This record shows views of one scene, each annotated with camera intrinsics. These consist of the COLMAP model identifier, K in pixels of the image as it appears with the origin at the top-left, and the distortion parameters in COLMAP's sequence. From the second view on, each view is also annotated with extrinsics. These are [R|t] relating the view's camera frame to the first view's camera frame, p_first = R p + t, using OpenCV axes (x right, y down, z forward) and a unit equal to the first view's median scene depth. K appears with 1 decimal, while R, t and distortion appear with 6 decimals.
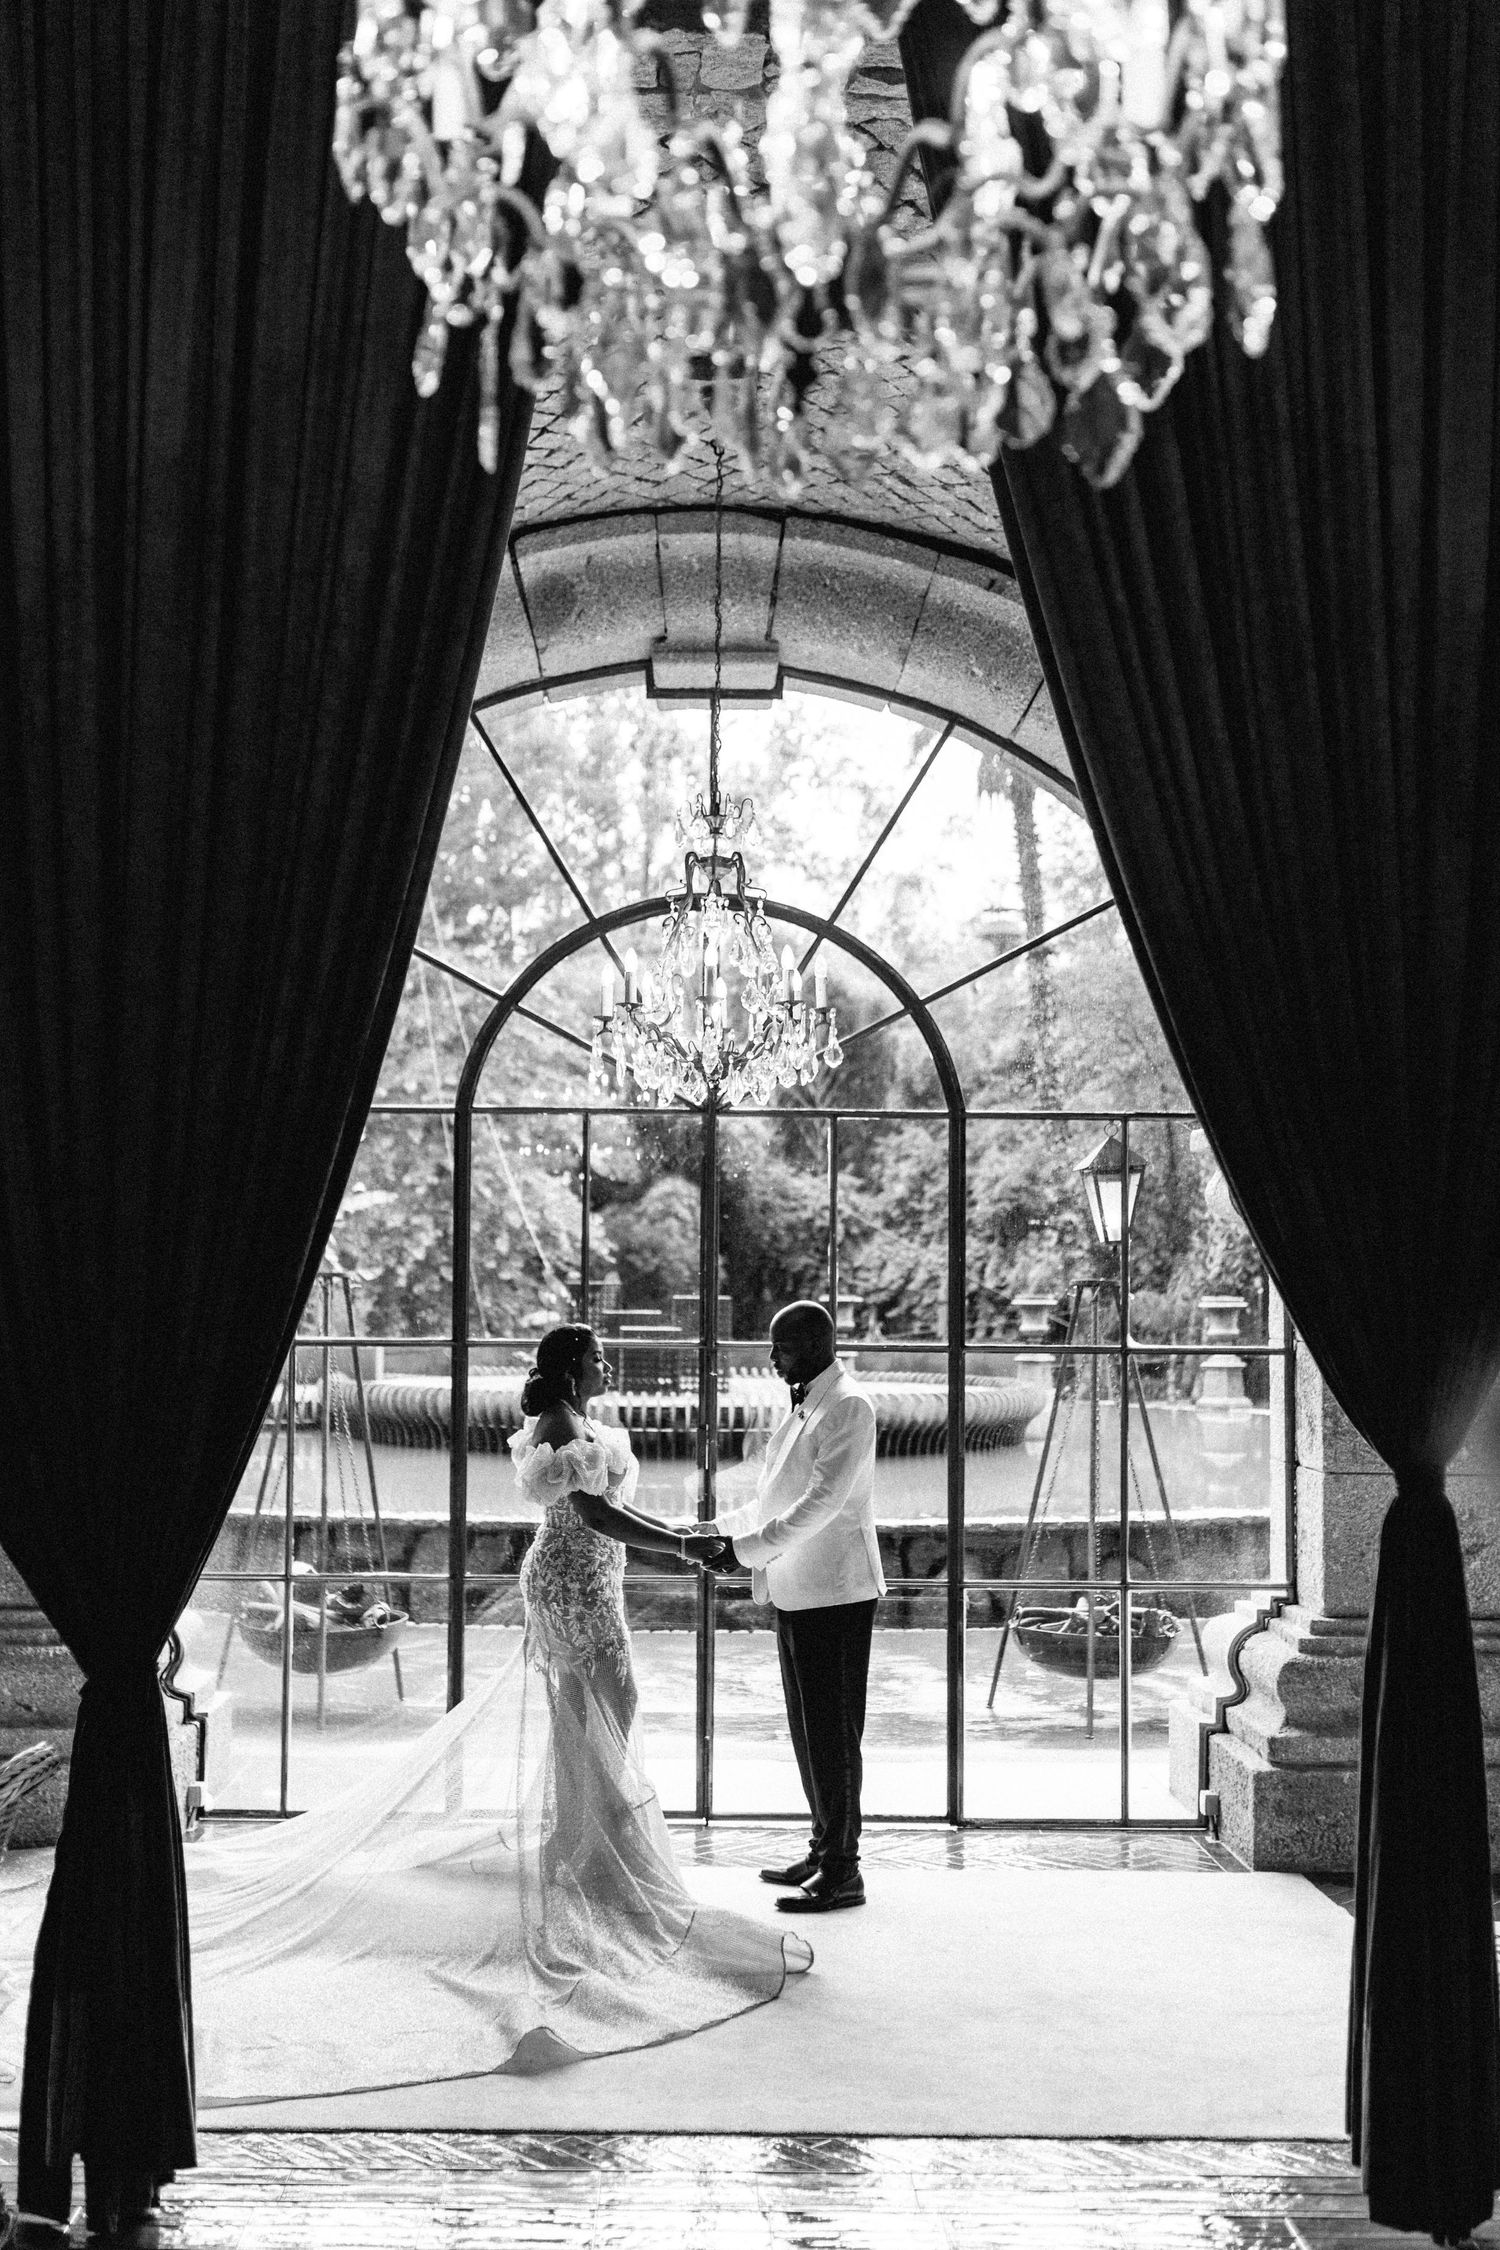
lens RADIAL K [[2307.1, 0, 750.0], [0, 2307.1, 1125.0], [0, 0, 1]] dist [0.009447, -0.005212]
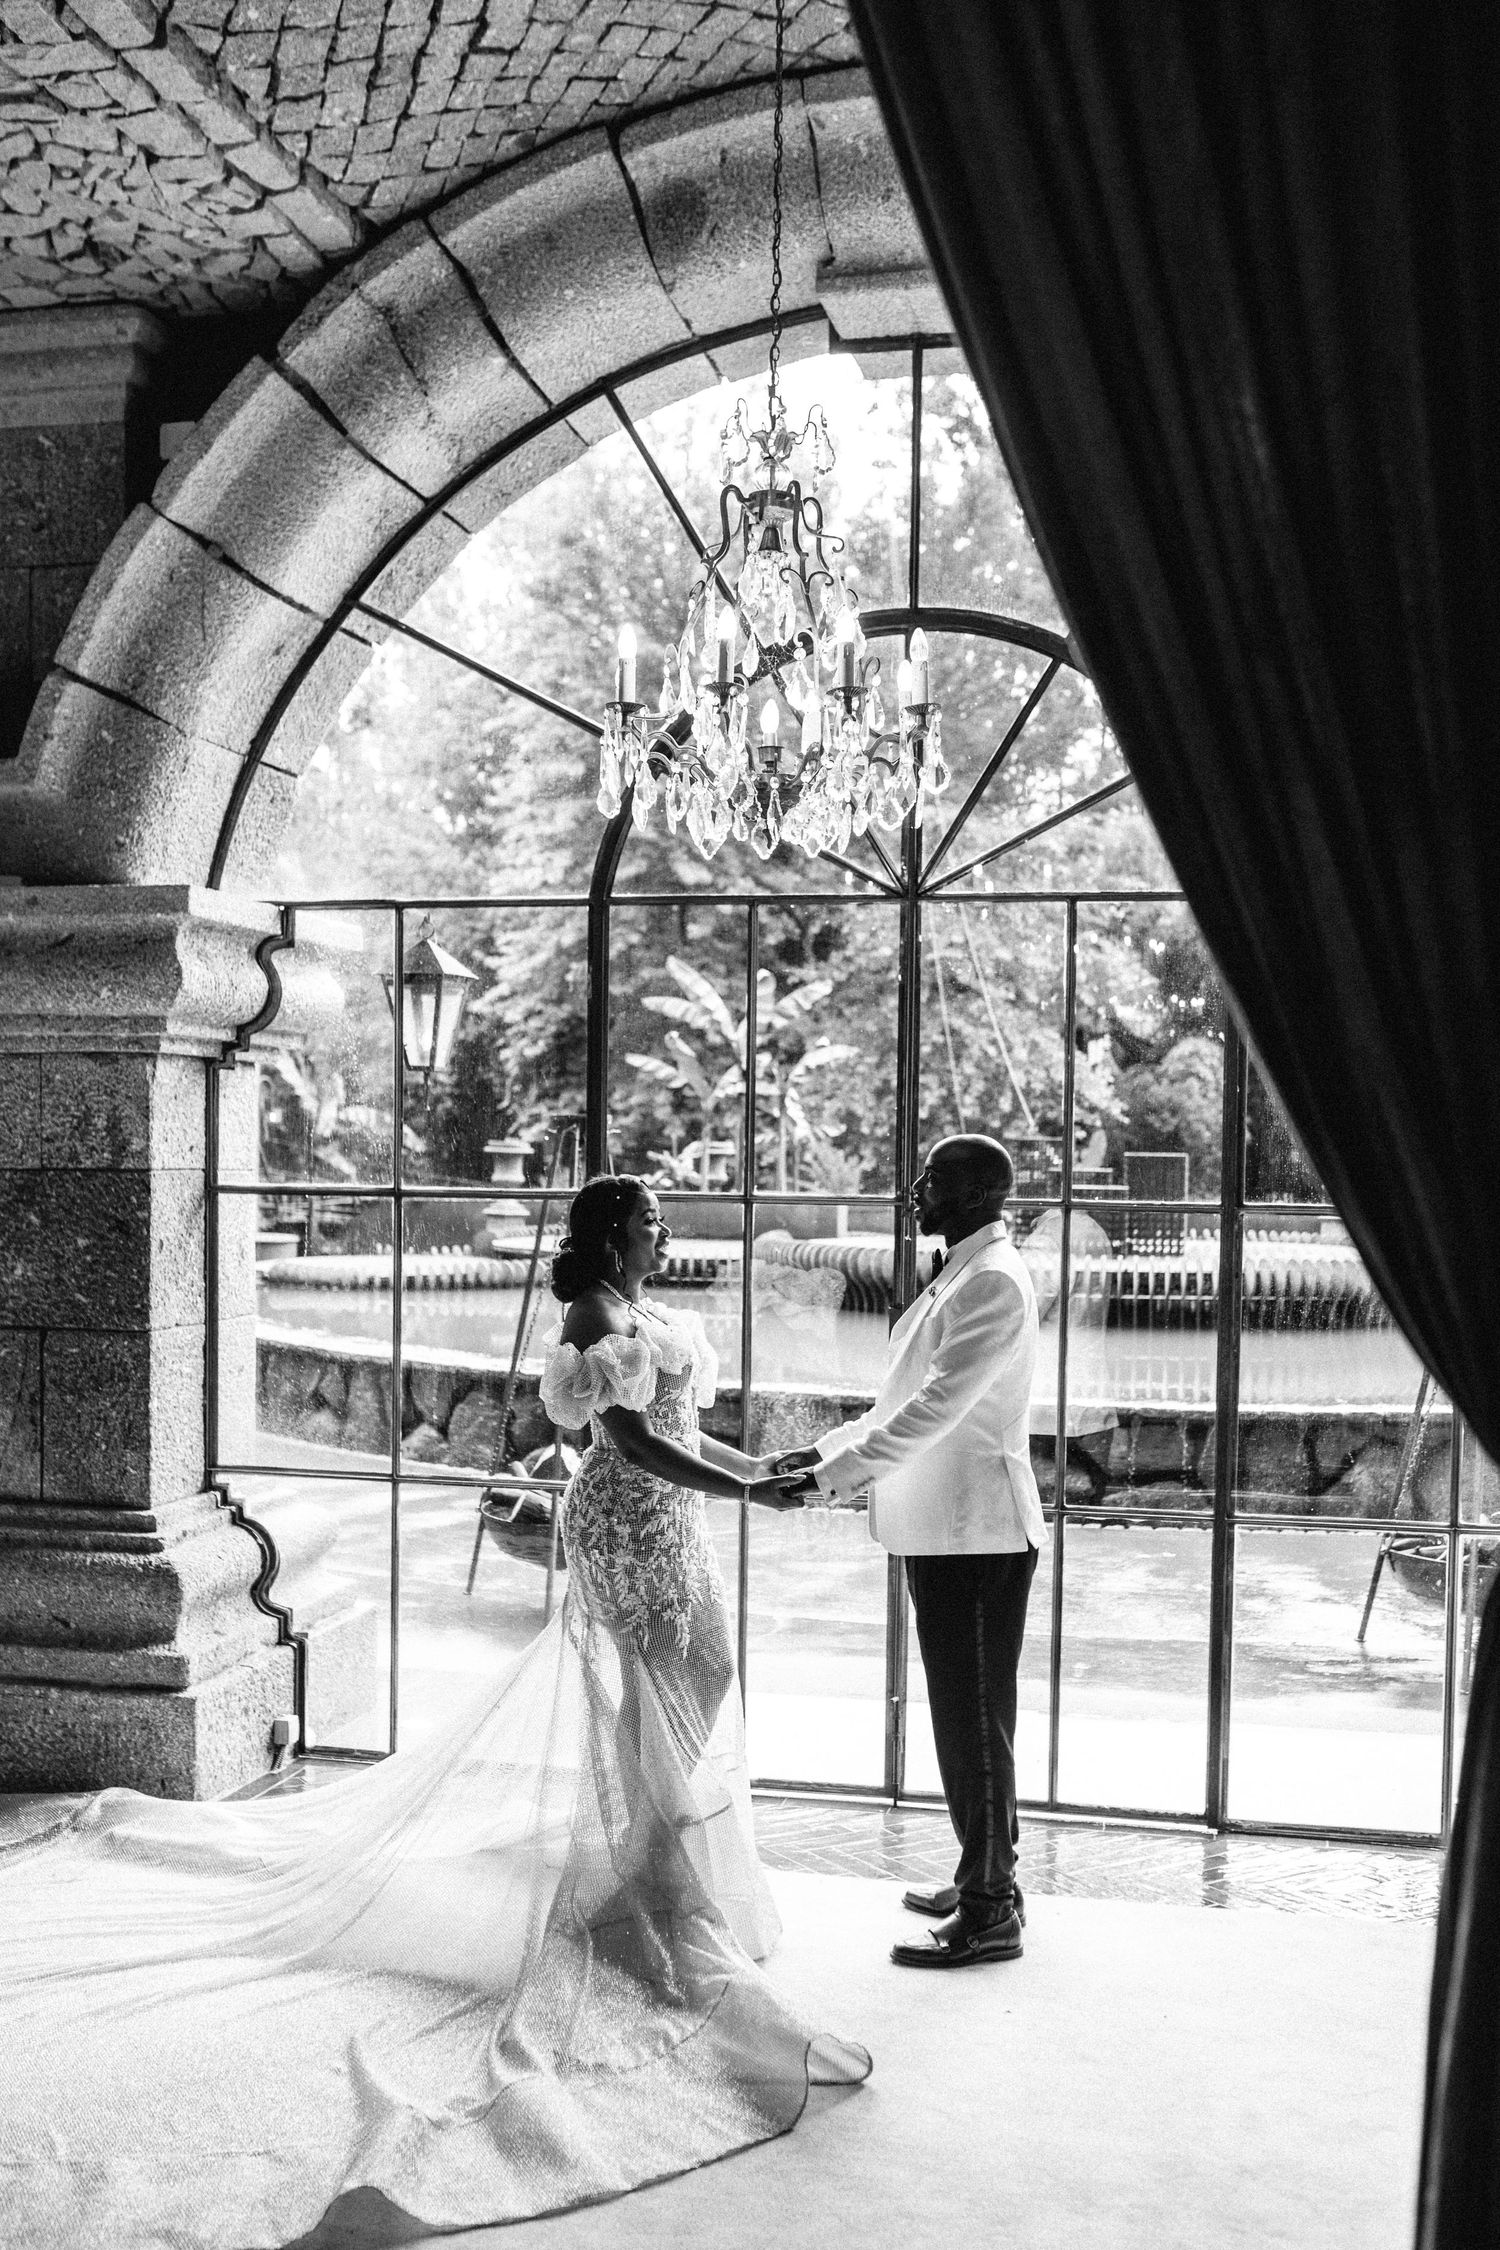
lens RADIAL K [[2300.7, 0, 750.8], [0, 2300.7, 1196.7], [0, 0, 1]] dist [-0.024052, 0.007522]
pose [[0.975243, 0.008717, -0.220966, 0.106047], [0.011544, 0.995854, 0.090233, 0.024908], [0.220837, -0.090550, 0.971098, 0.248968]]
